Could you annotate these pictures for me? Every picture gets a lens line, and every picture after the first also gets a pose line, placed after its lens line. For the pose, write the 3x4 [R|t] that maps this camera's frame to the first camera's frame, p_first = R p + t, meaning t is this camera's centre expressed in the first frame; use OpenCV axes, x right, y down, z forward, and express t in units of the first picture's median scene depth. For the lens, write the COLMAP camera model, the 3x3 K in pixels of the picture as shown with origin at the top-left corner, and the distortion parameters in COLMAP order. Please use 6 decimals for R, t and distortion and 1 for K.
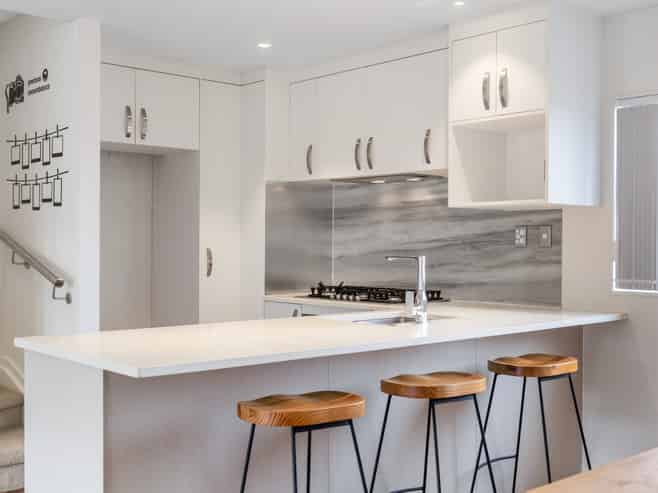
lens RADIAL K [[806.3, 0, 329.0], [0, 806.3, 246.5], [0, 0, 1]] dist [0.008006, 0.002176]
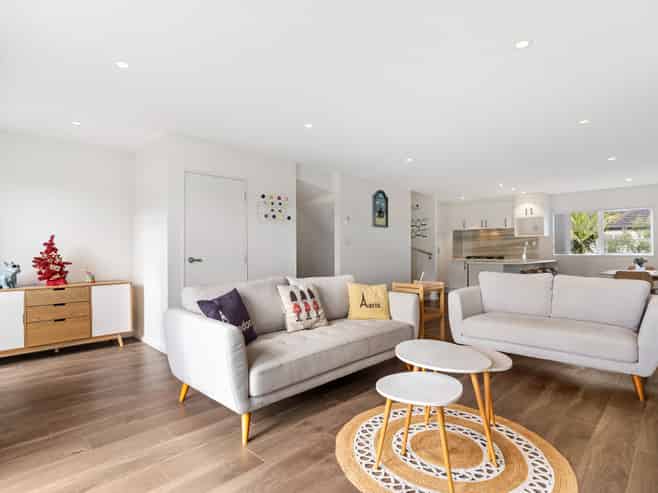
lens RADIAL K [[357.4, 0, 329.0], [0, 357.4, 246.5], [0, 0, 1]] dist [0.000921, 0.000127]
pose [[0.998658, -0.008218, 0.051126, -0.885066], [0.008897, 0.999875, -0.013073, 0.019393], [-0.051012, 0.013510, 0.998607, -0.819303]]
